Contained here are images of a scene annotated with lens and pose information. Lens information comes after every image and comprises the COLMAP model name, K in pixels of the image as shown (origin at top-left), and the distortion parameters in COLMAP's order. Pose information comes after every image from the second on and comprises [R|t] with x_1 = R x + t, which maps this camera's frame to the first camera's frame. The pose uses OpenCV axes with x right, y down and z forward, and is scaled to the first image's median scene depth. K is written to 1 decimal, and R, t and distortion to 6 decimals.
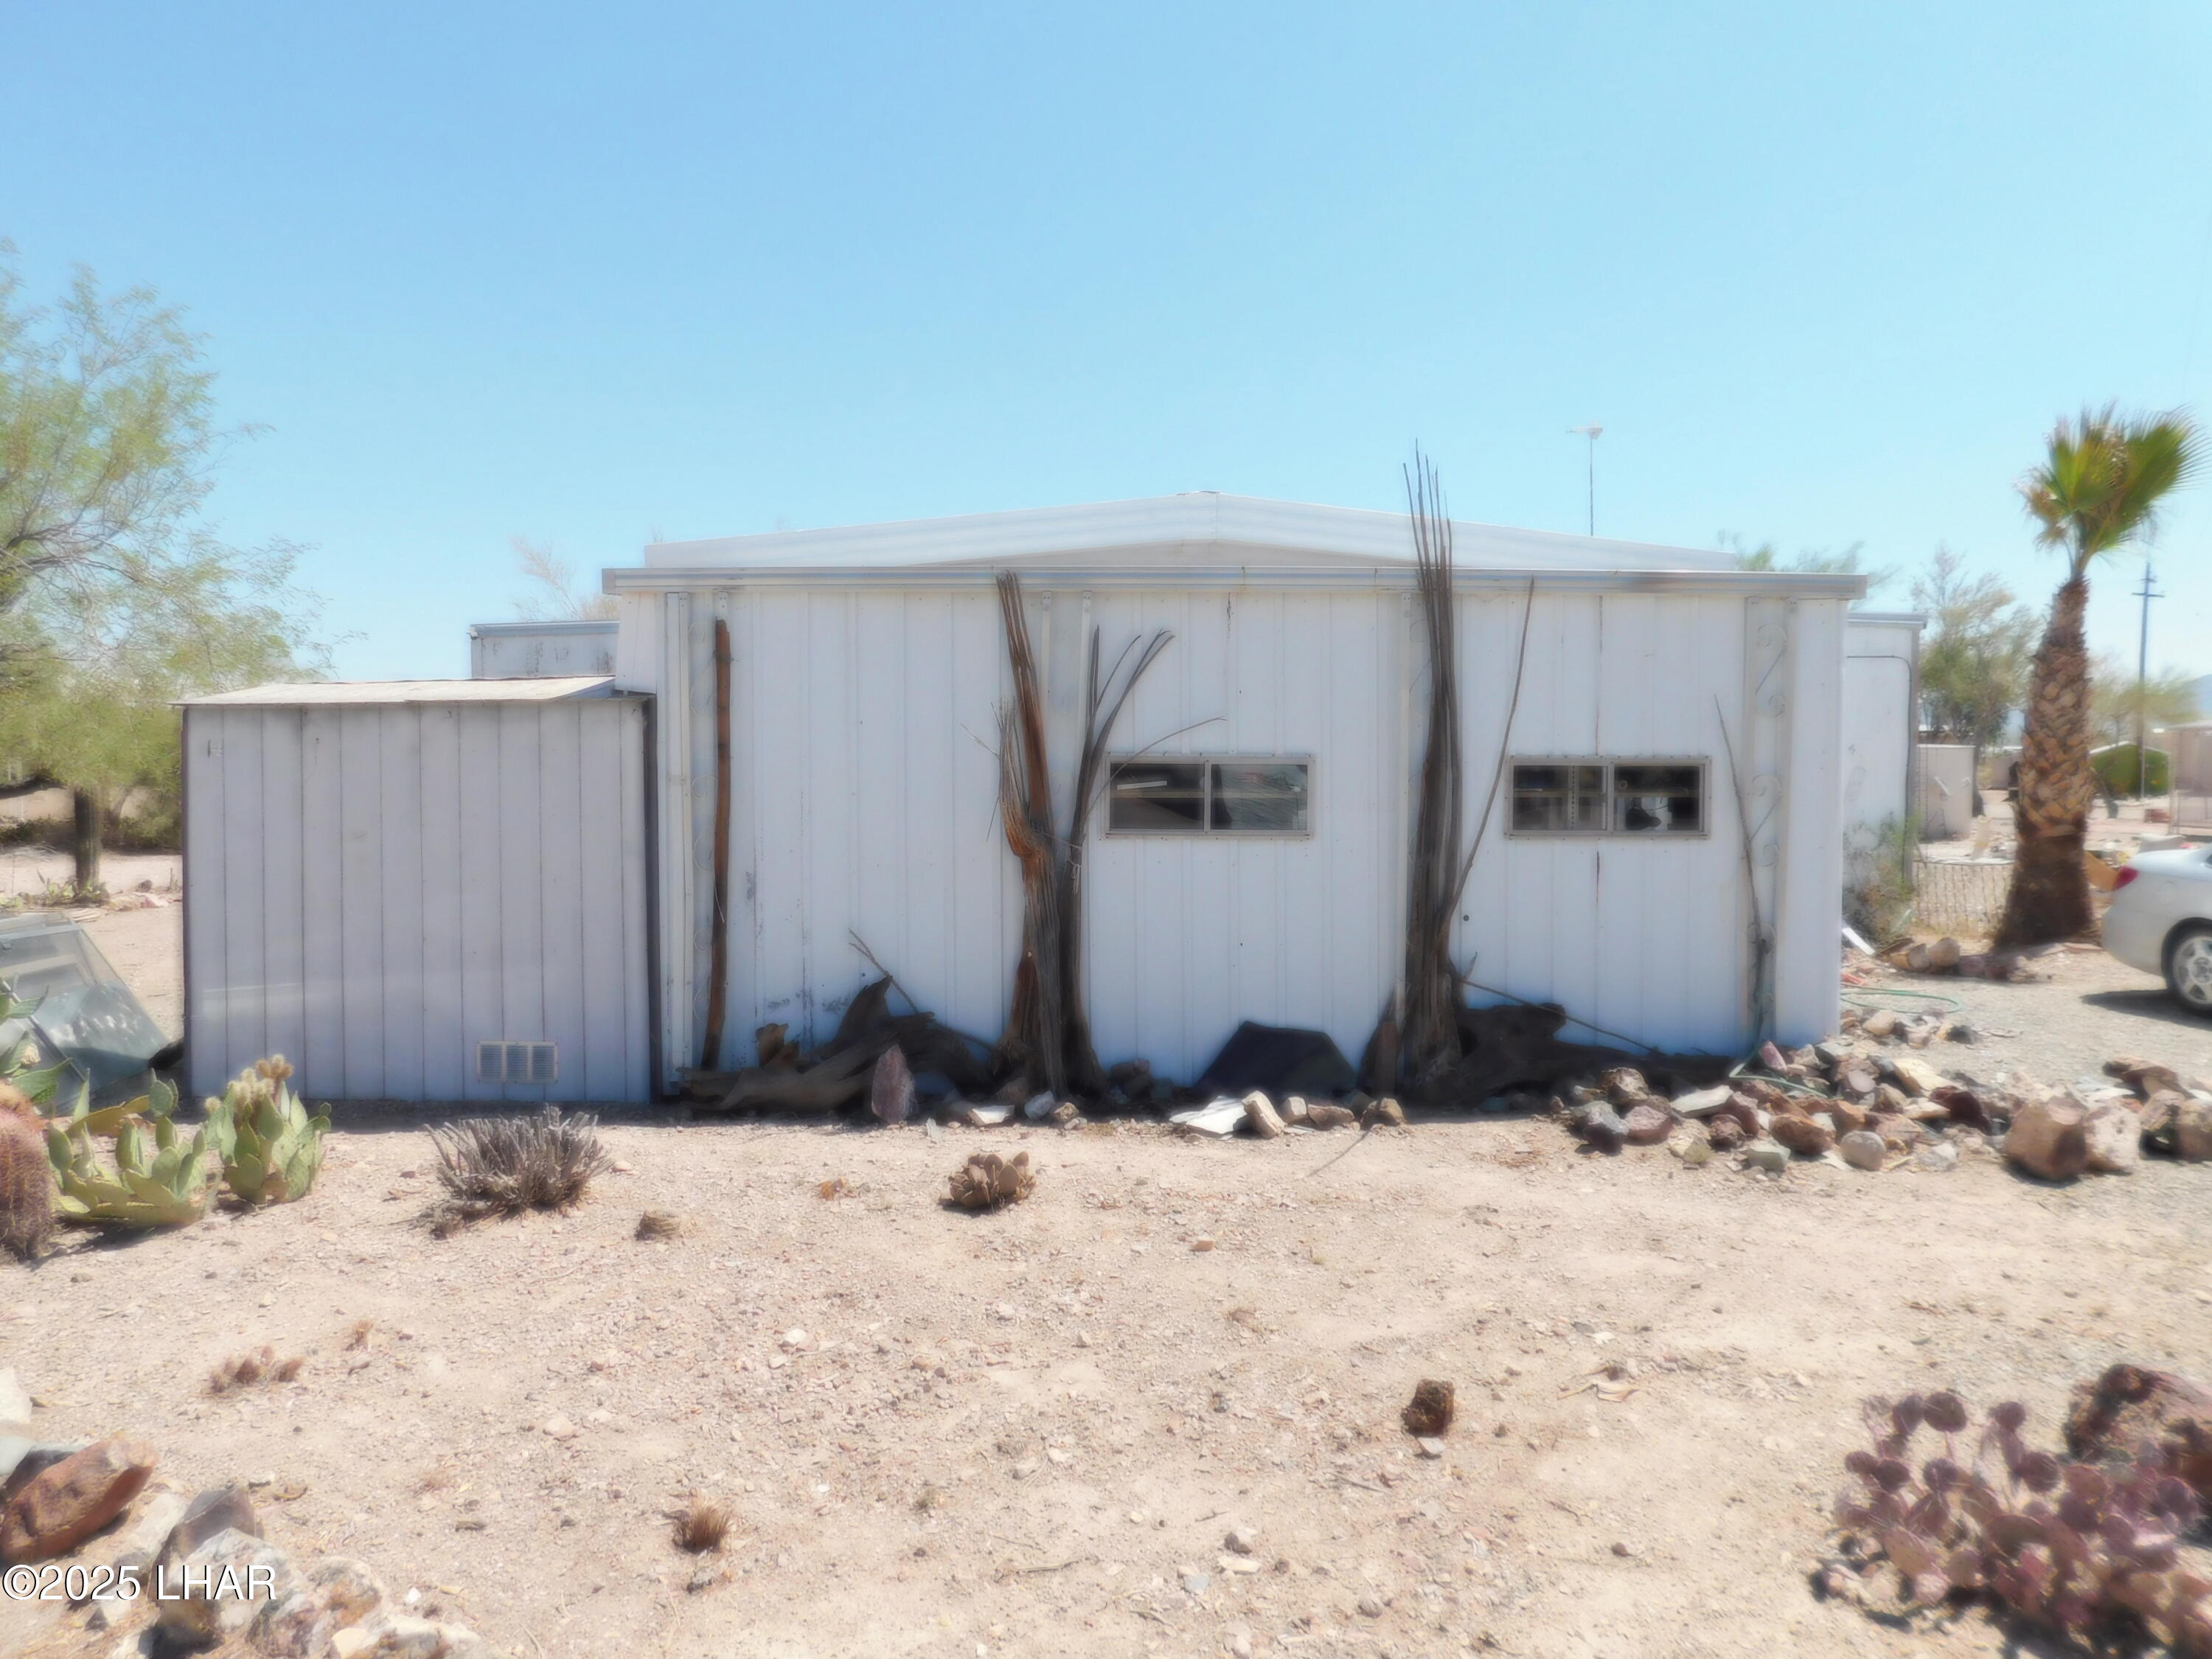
lens RADIAL K [[1465.4, 0, 1116.1], [0, 1465.4, 816.2], [0, 0, 1]] dist [-0.074472, 0.061813]
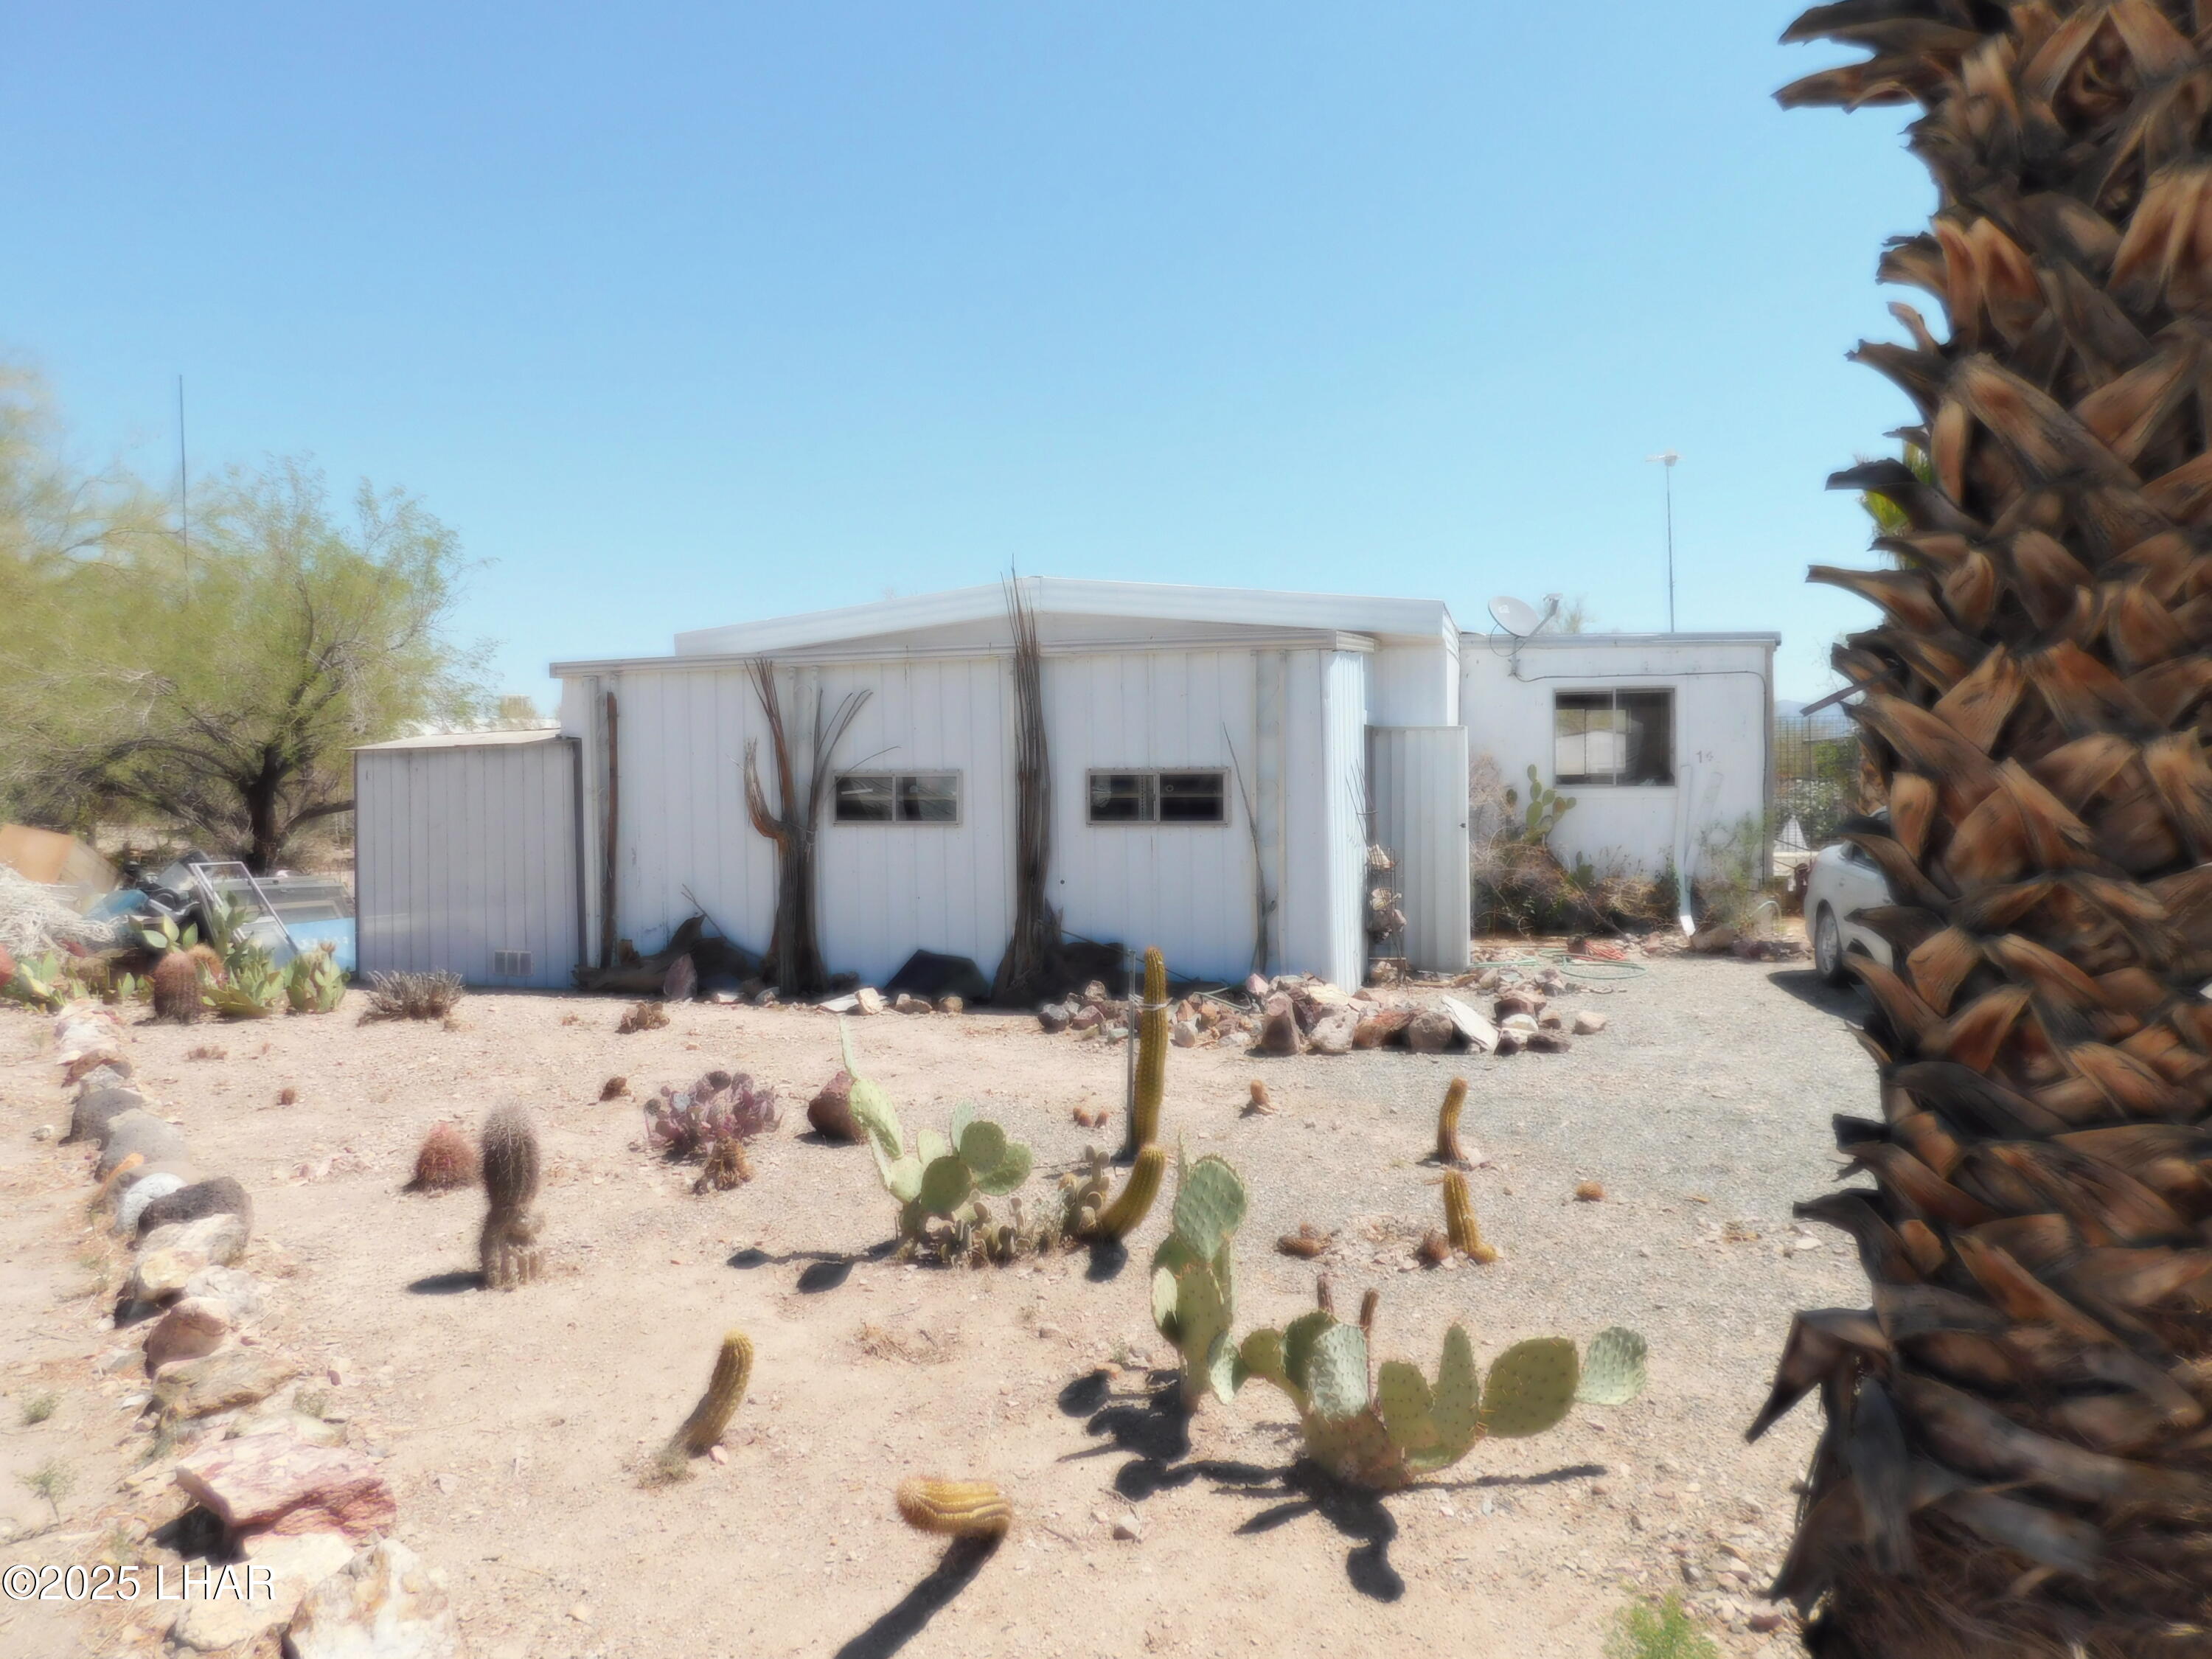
lens RADIAL K [[1465.4, 0, 1116.1], [0, 1465.4, 816.2], [0, 0, 1]] dist [-0.074472, 0.061813]
pose [[0.951260, -0.004205, -0.308363, 0.750902], [0.000478, 0.999926, -0.012159, 0.023085], [0.308391, 0.011419, 0.951191, -0.362259]]
